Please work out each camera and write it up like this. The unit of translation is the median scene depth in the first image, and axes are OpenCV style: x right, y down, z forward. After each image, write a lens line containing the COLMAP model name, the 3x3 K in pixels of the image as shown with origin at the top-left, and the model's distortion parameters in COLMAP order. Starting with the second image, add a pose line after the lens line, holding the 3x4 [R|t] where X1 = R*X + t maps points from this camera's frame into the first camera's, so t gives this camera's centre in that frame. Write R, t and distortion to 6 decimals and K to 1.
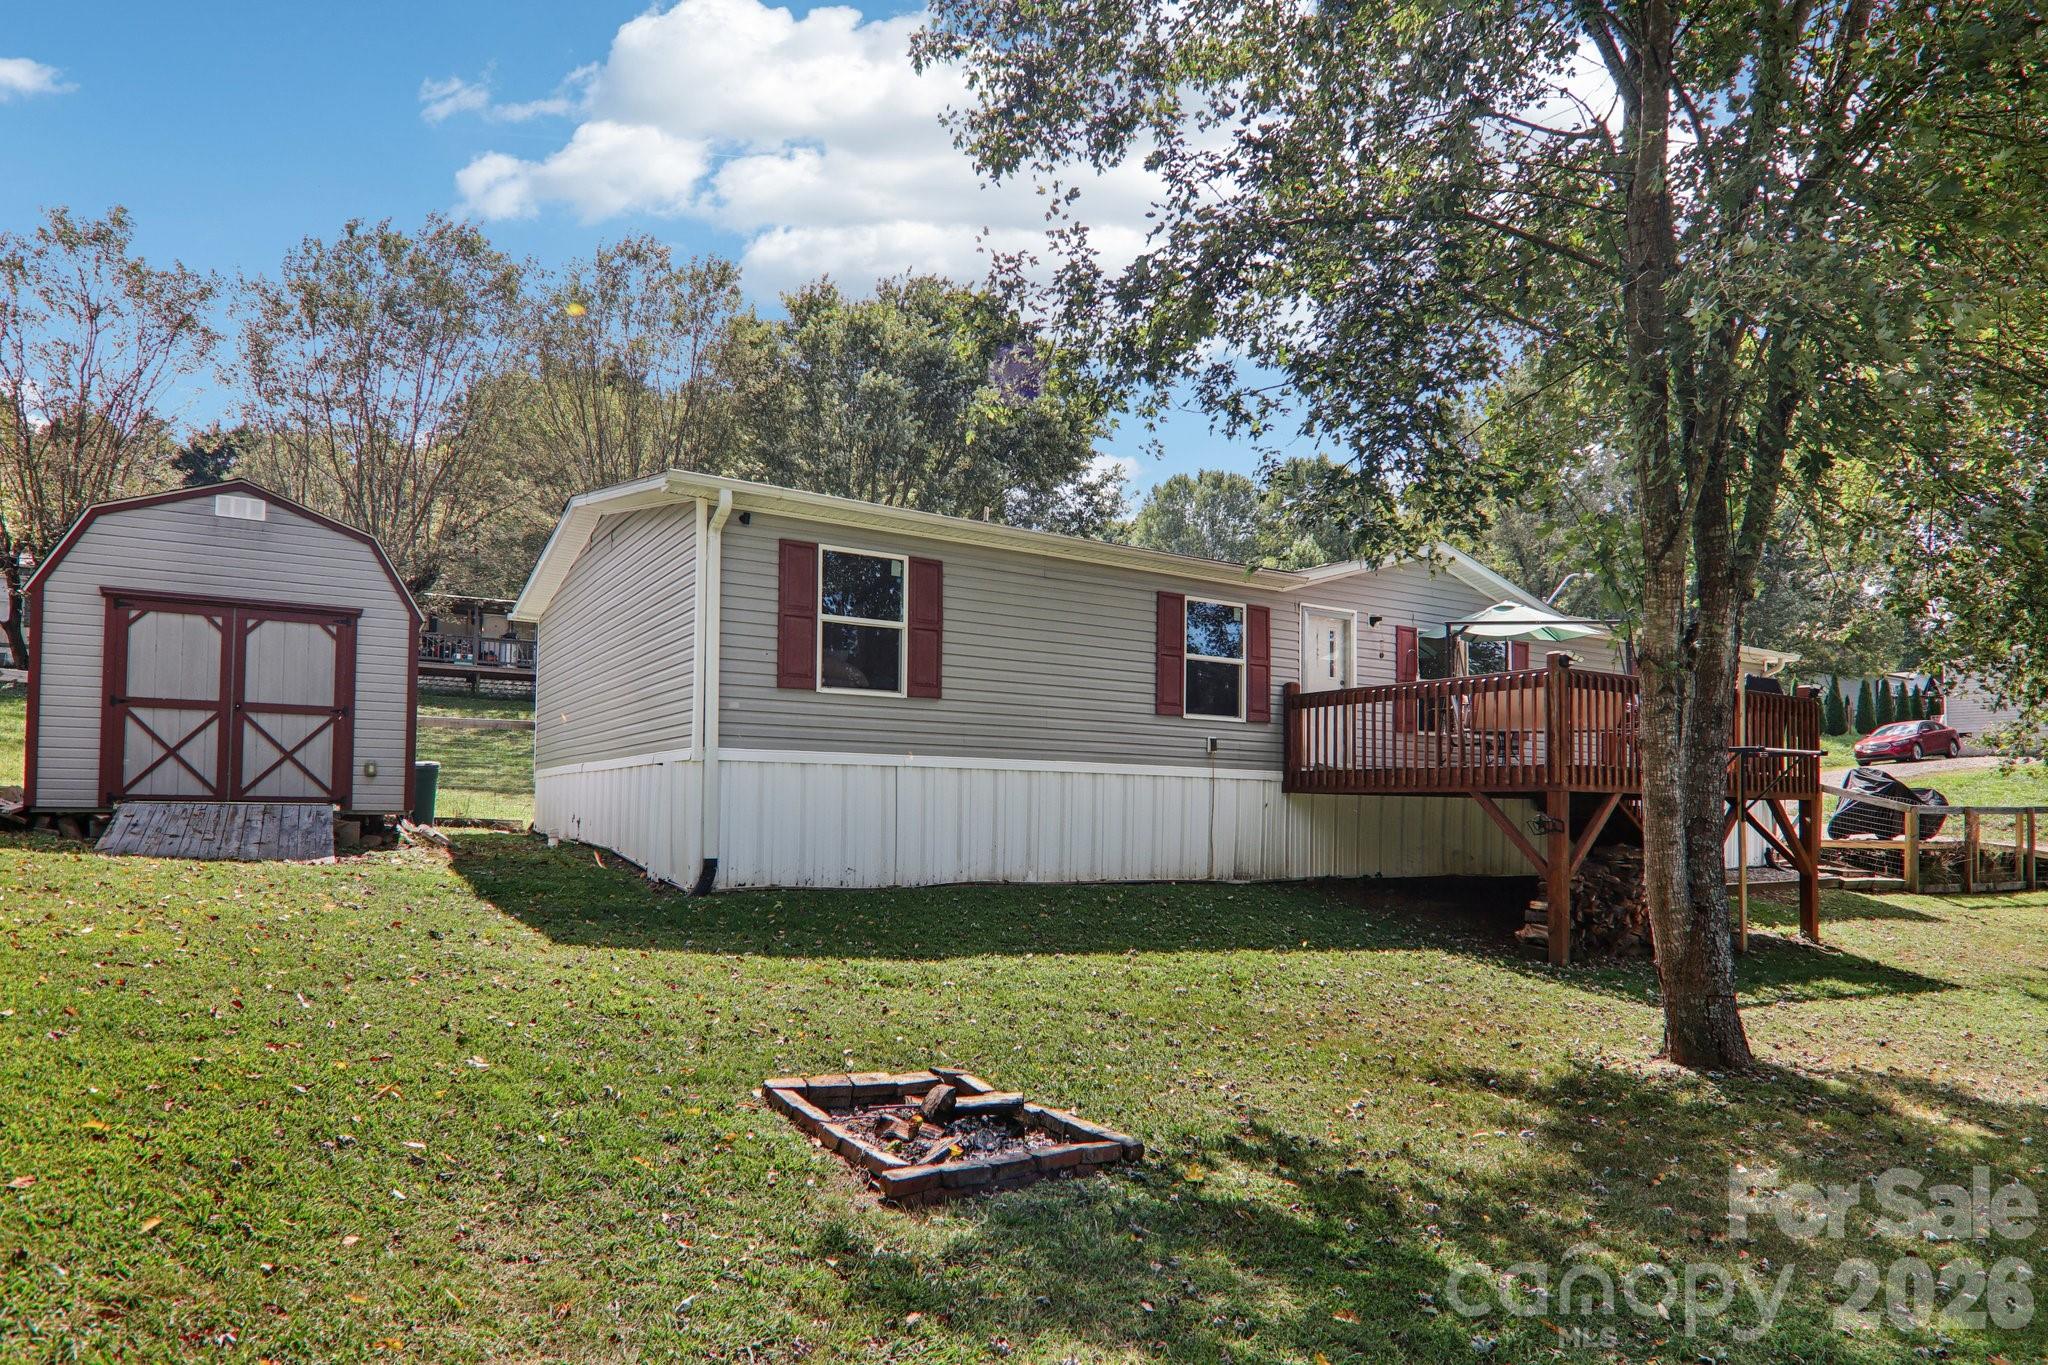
lens RADIAL K [[1167.2, 0, 1002.0], [0, 1167.2, 781.6], [0, 0, 1]] dist [0.007332, -0.020926]
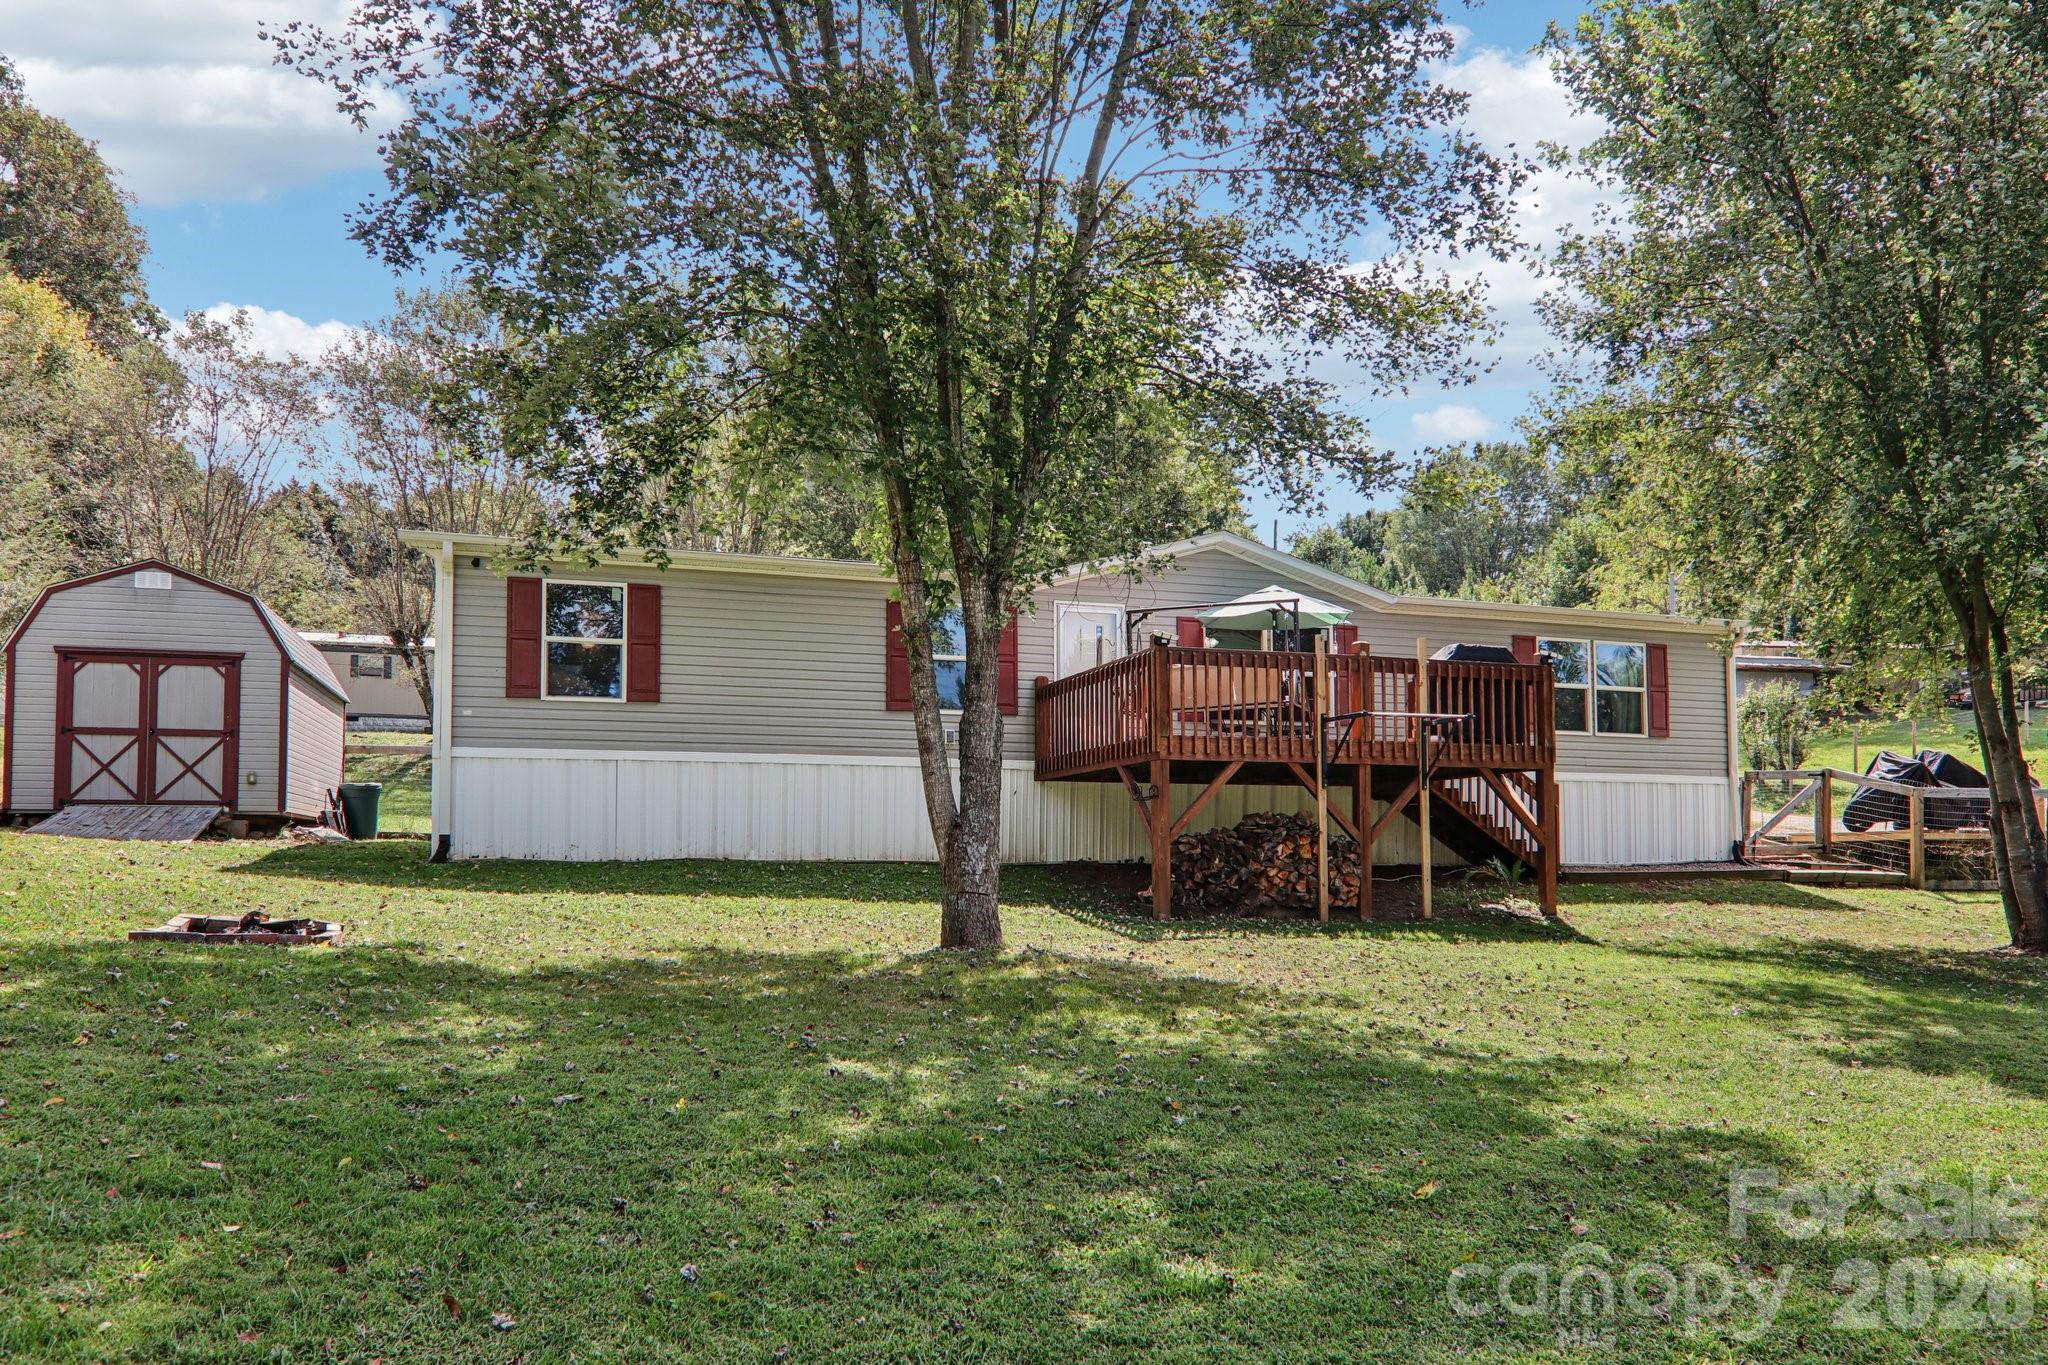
lens RADIAL K [[1400.0, 0, 983.3], [0, 1400.0, 802.1], [0, 0, 1]] dist [-0.000598, -0.002124]
pose [[0.971155, -0.028964, -0.236685, 0.608471], [0.022086, 0.999255, -0.031660, 0.083186], [0.237425, 0.025519, 0.971071, -0.294472]]
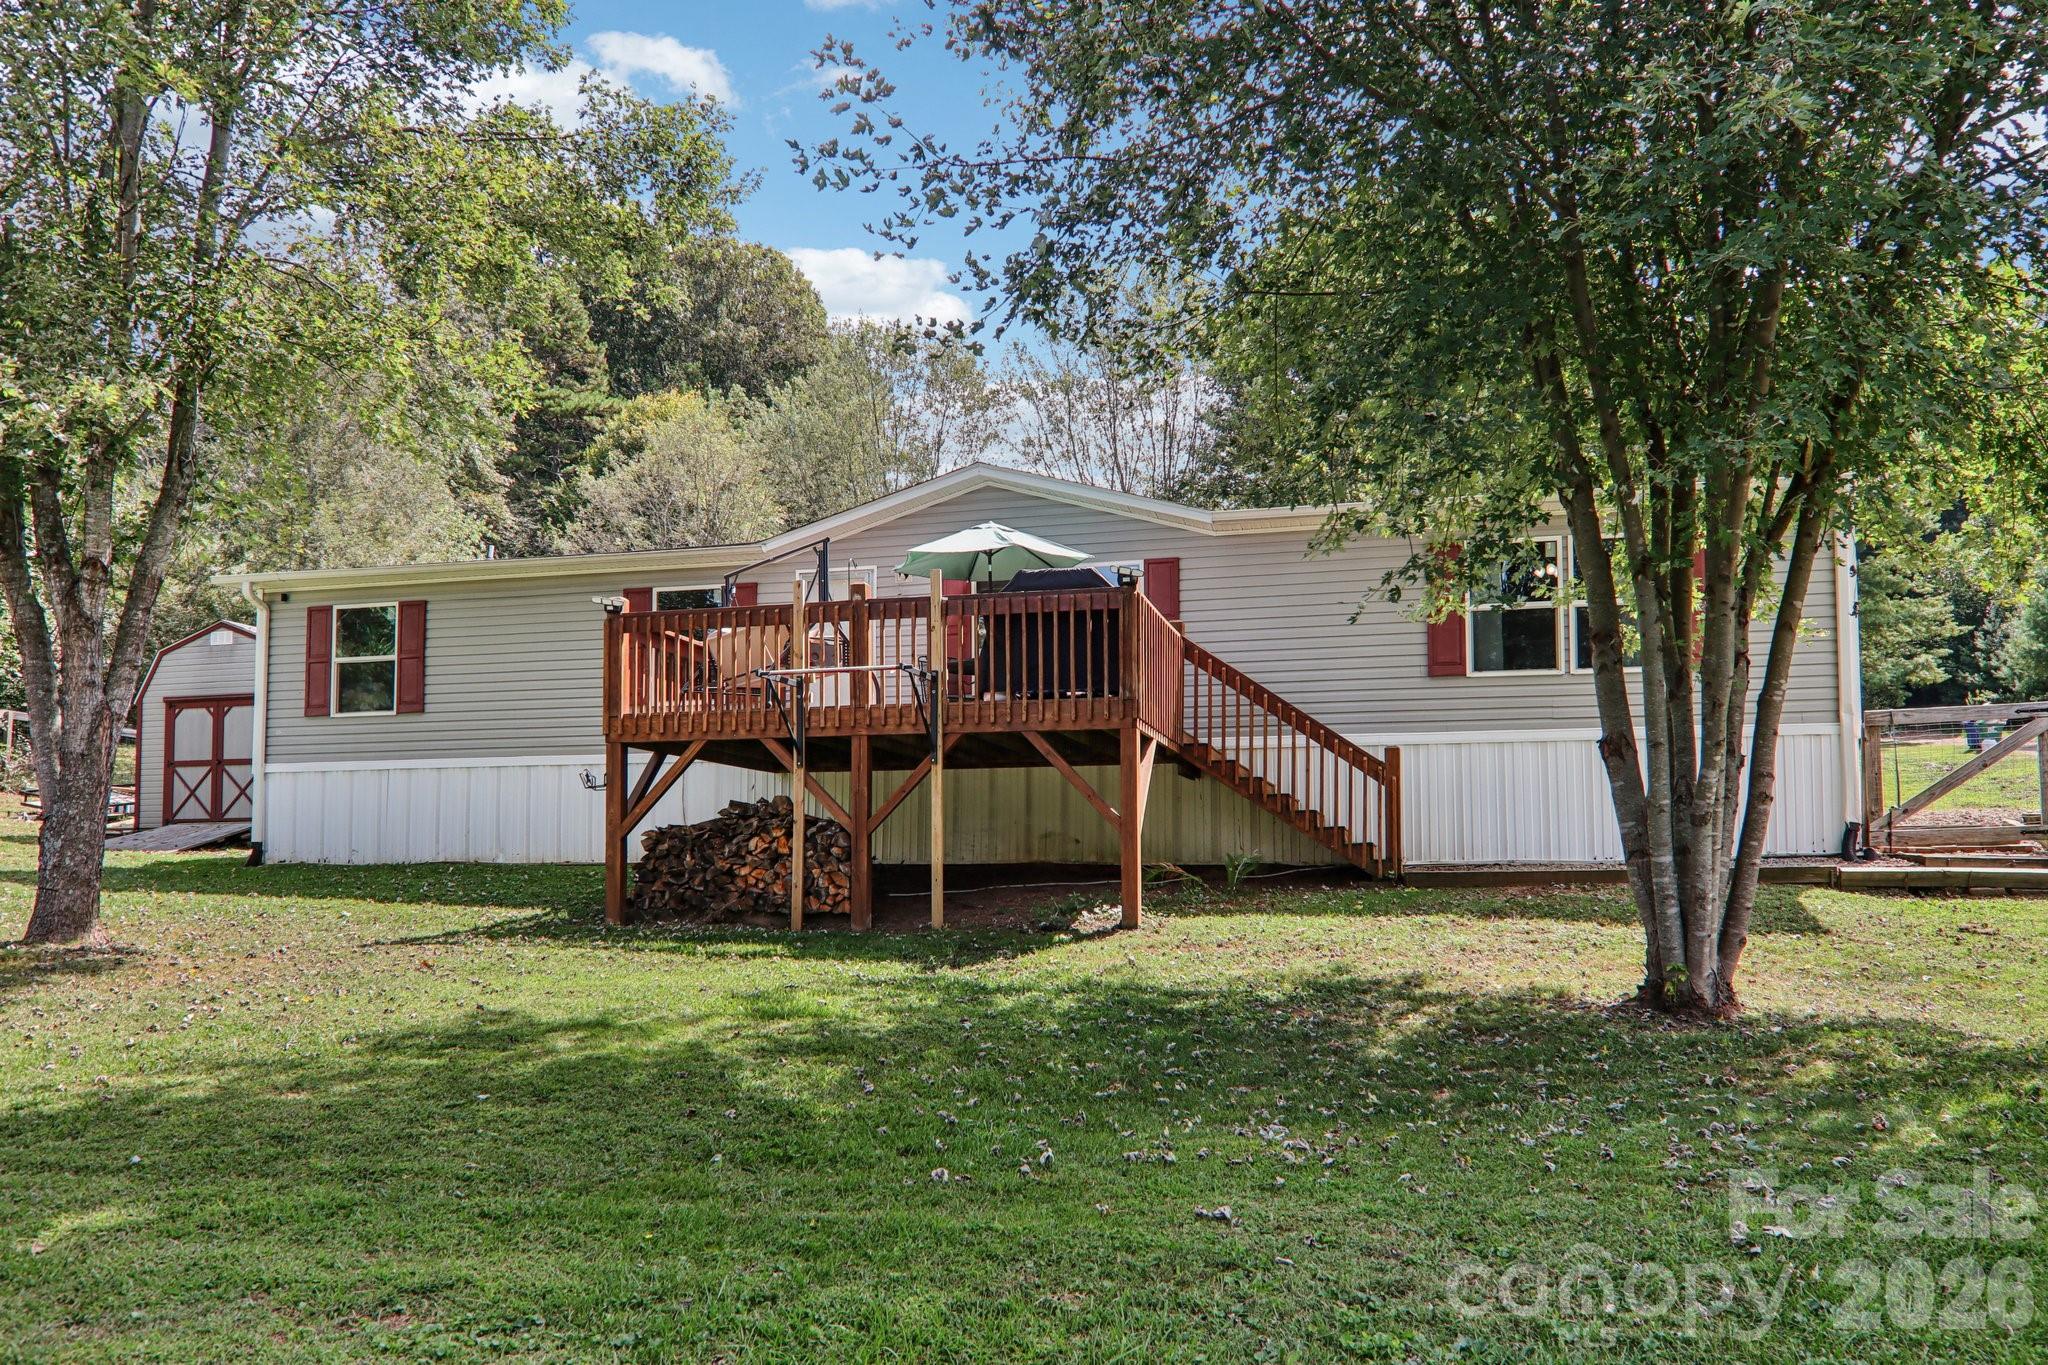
lens RADIAL K [[1465.9, 0, 1047.7], [0, 1465.9, 814.2], [0, 0, 1]] dist [0.010199, -0.000081]
pose [[0.698483, -0.052348, -0.713710, 1.533646], [0.027726, 0.998552, -0.046107, 0.127735], [0.715090, 0.012417, 0.698922, 0.401876]]
